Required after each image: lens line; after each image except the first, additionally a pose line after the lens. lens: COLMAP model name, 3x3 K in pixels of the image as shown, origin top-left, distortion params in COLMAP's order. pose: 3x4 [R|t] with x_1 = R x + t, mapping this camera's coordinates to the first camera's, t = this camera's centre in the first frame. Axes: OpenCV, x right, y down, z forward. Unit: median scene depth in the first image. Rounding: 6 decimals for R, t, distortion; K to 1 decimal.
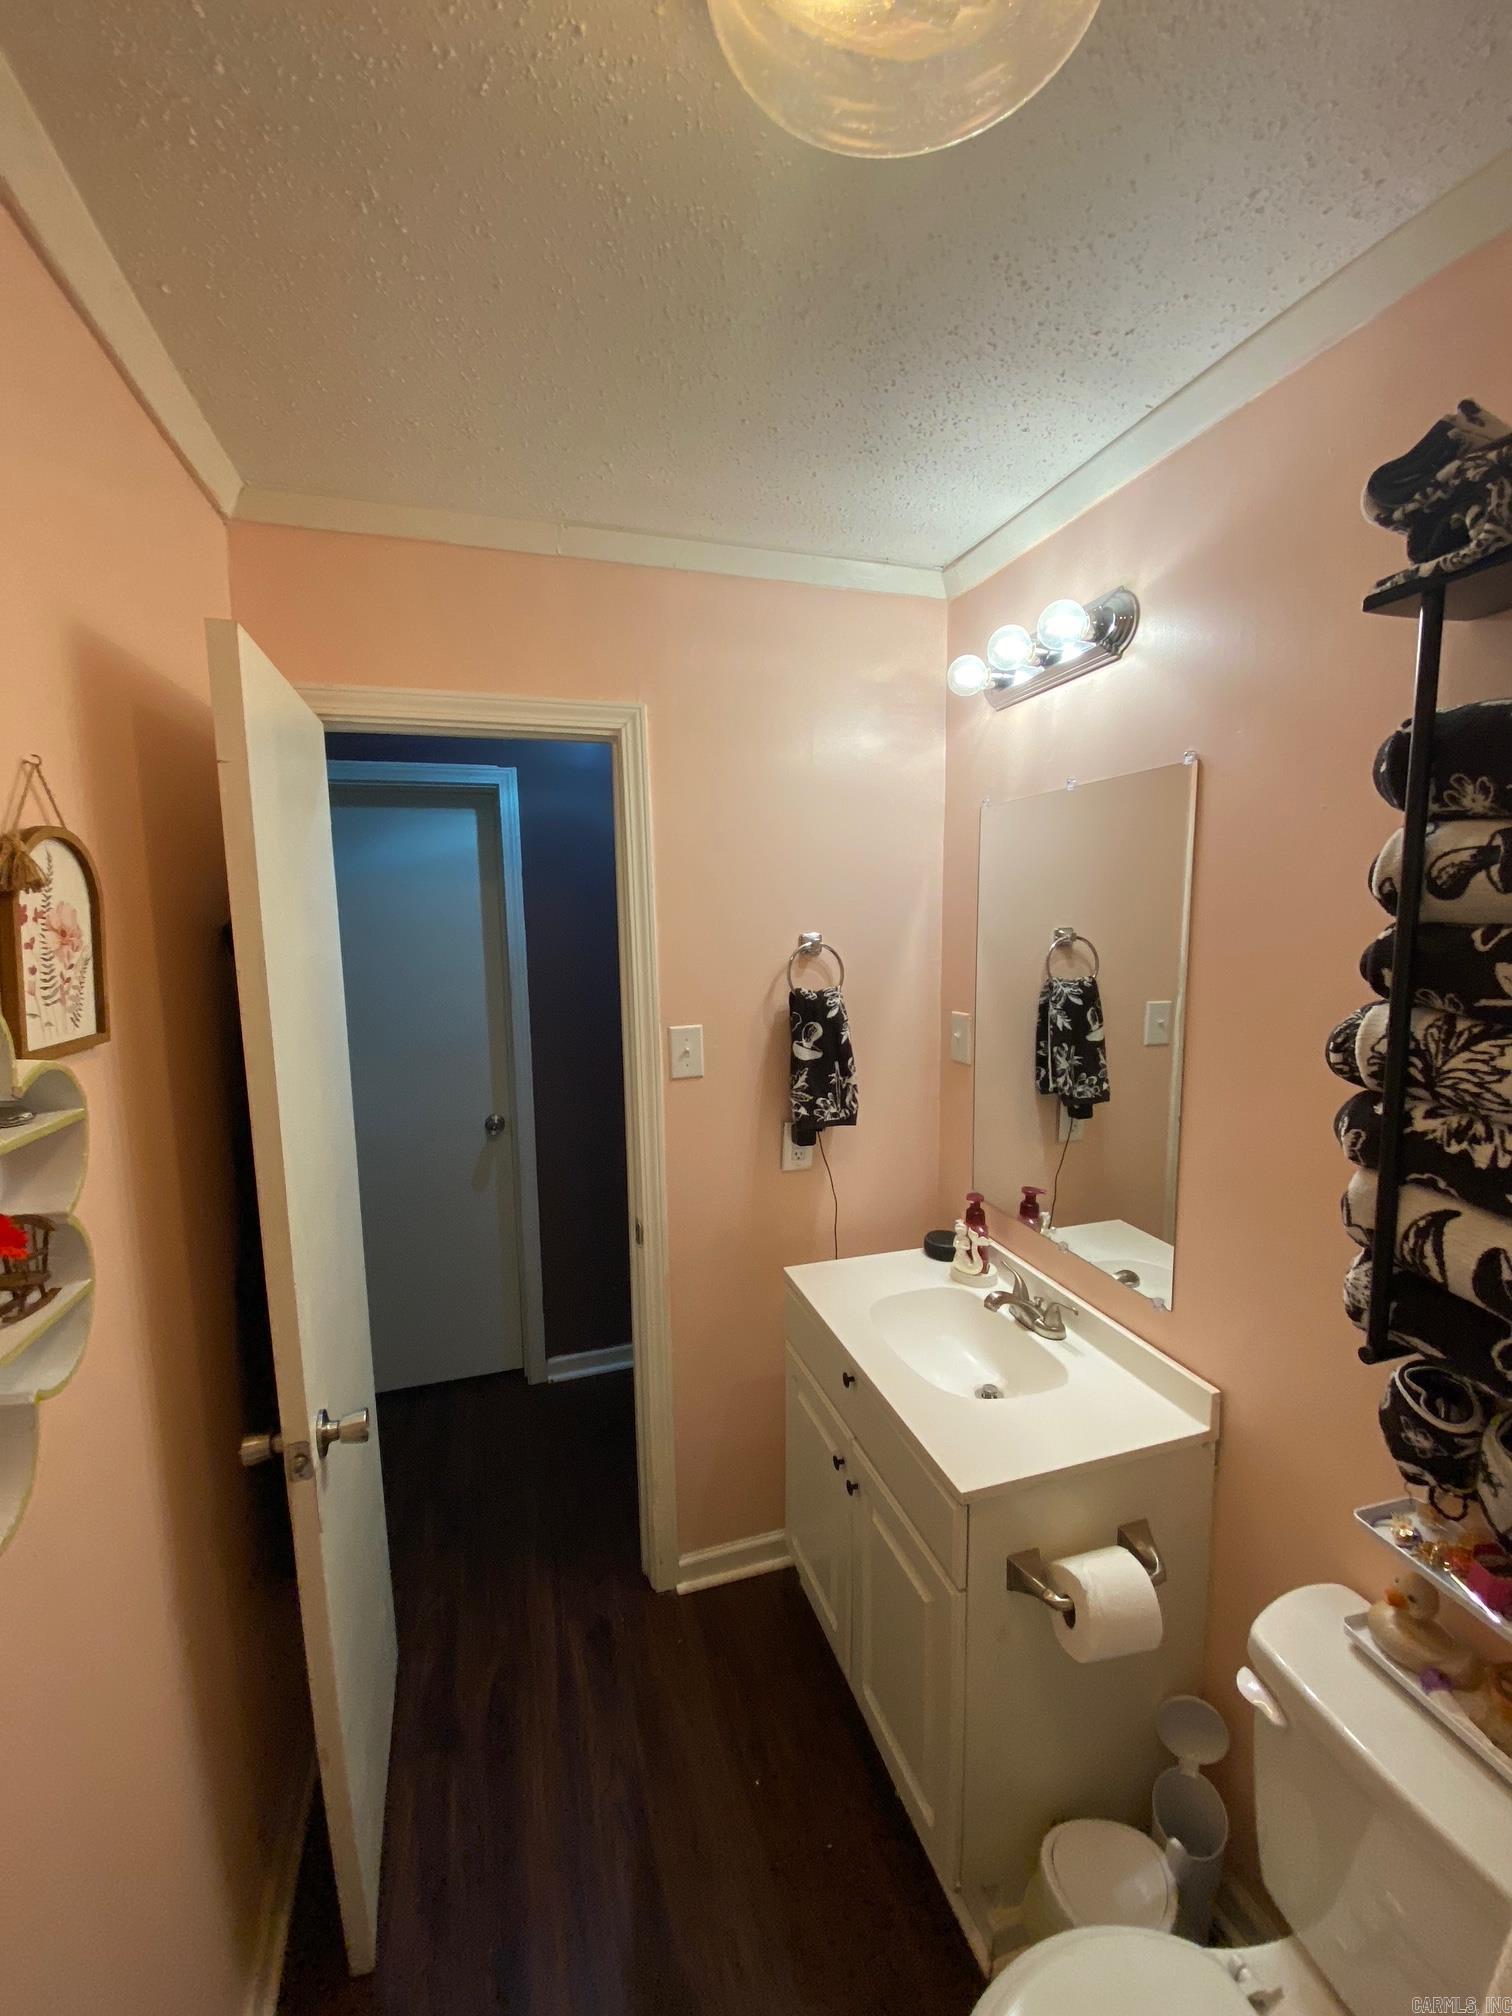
lens RADIAL K [[817.4, 0, 753.7], [0, 817.4, 1010.8], [0, 0, 1]] dist [0.011329, -0.001277]
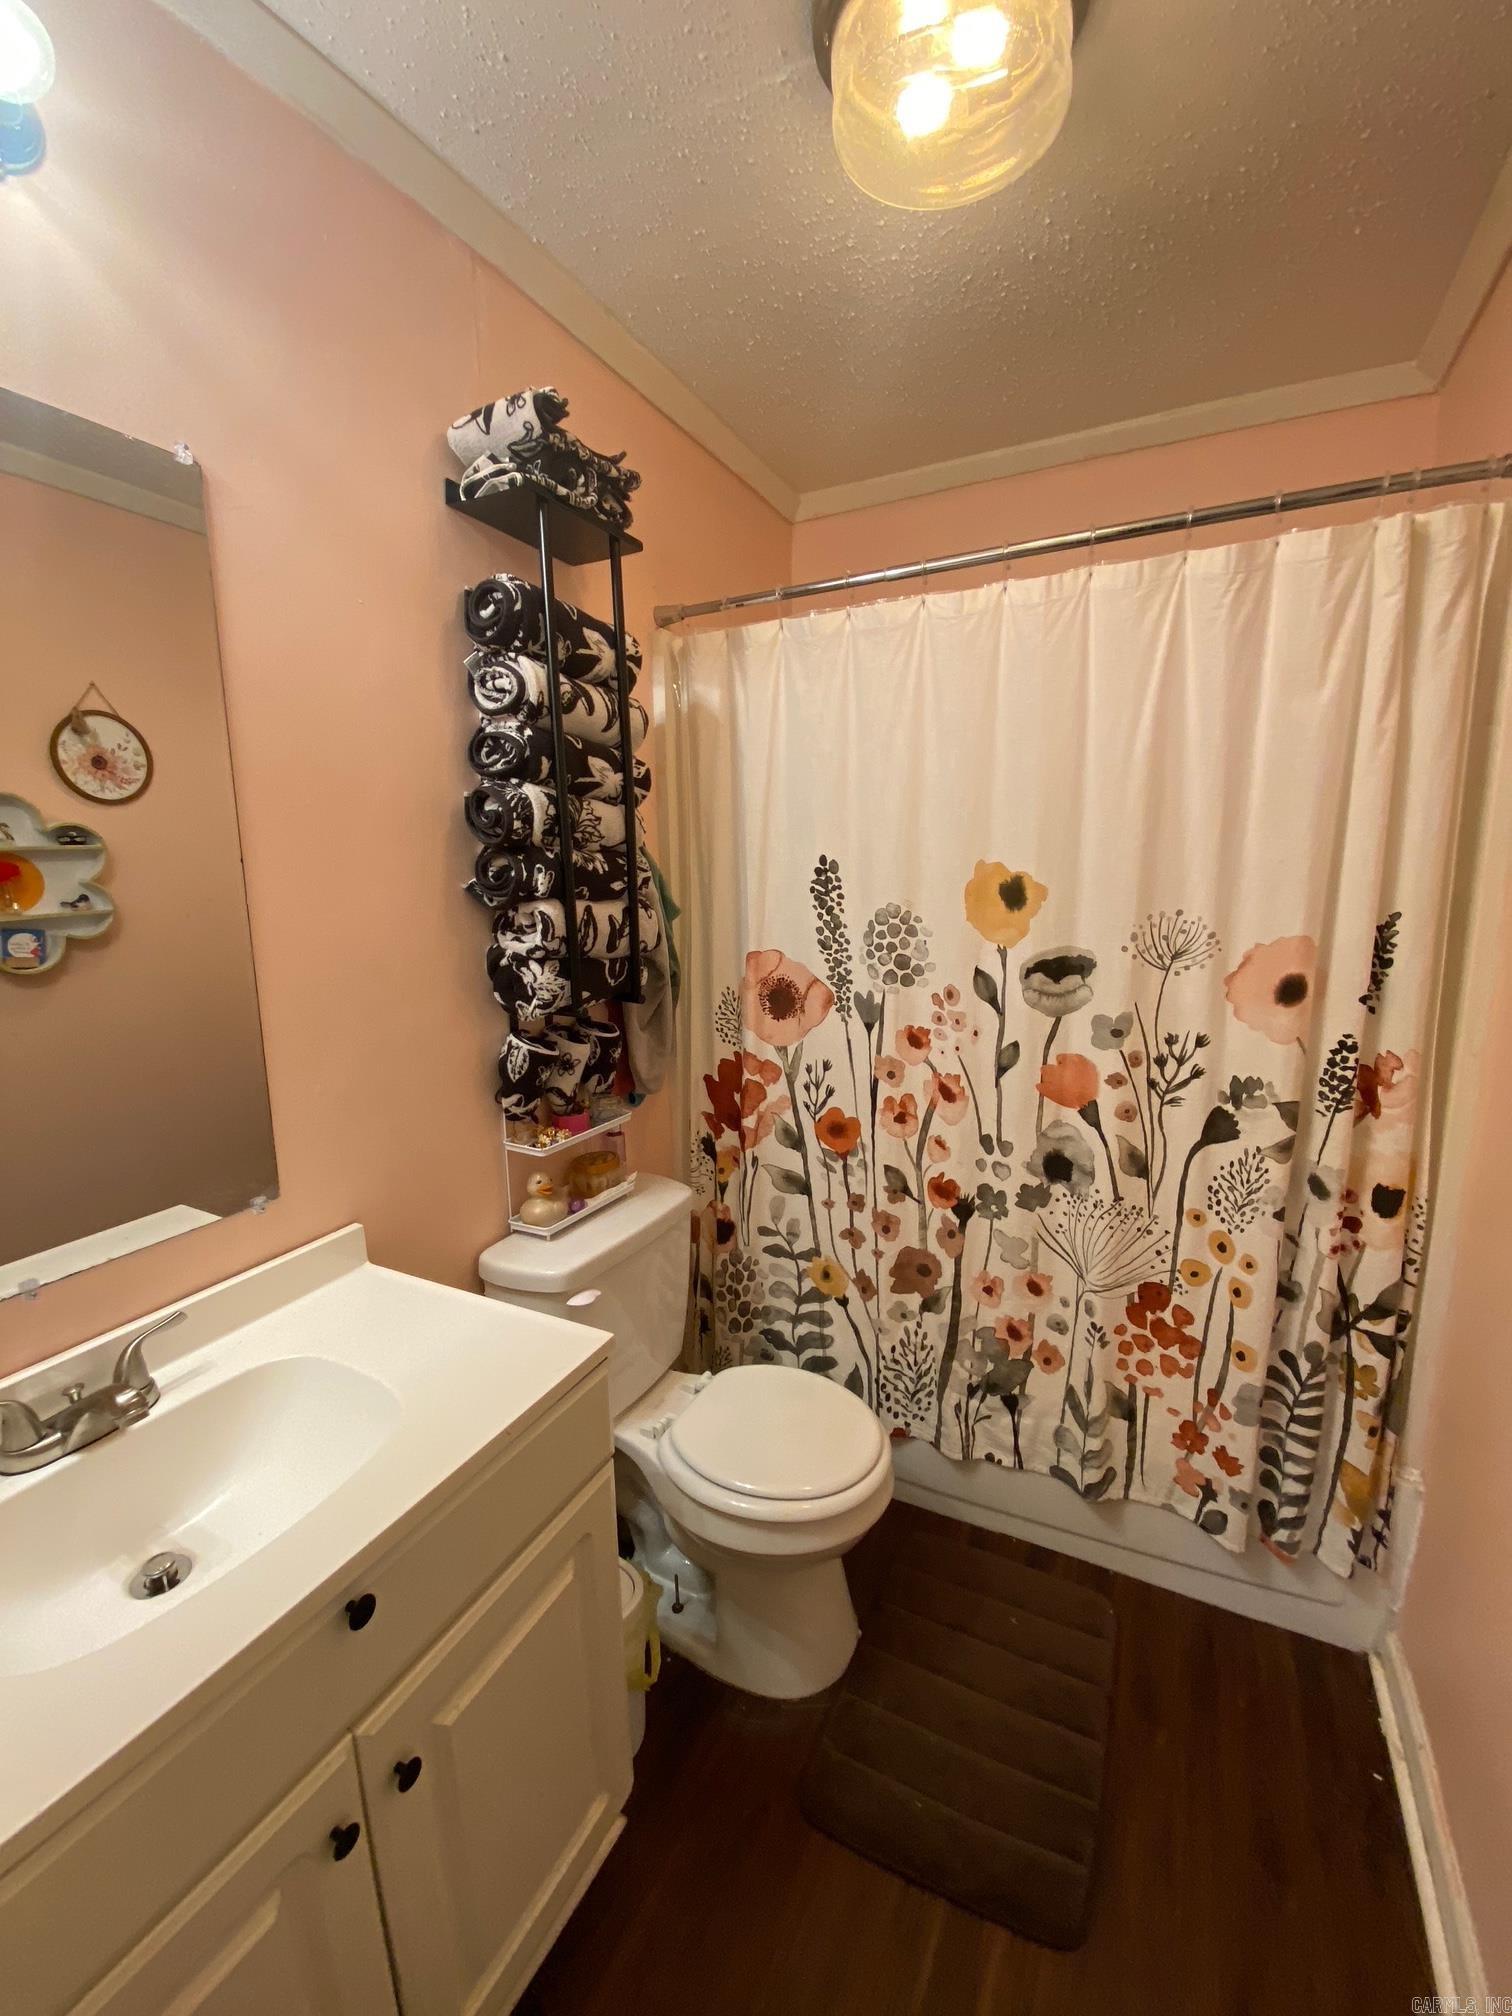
lens RADIAL K [[817.4, 0, 756.7], [0, 817.4, 1005.3], [0, 0, 1]] dist [0.011329, -0.001277]
pose [[-0.712362, -0.095994, 0.695216, -0.327105], [0.105859, 0.964571, 0.241656, 0.037264], [-0.693782, 0.245741, -0.676962, 1.068056]]
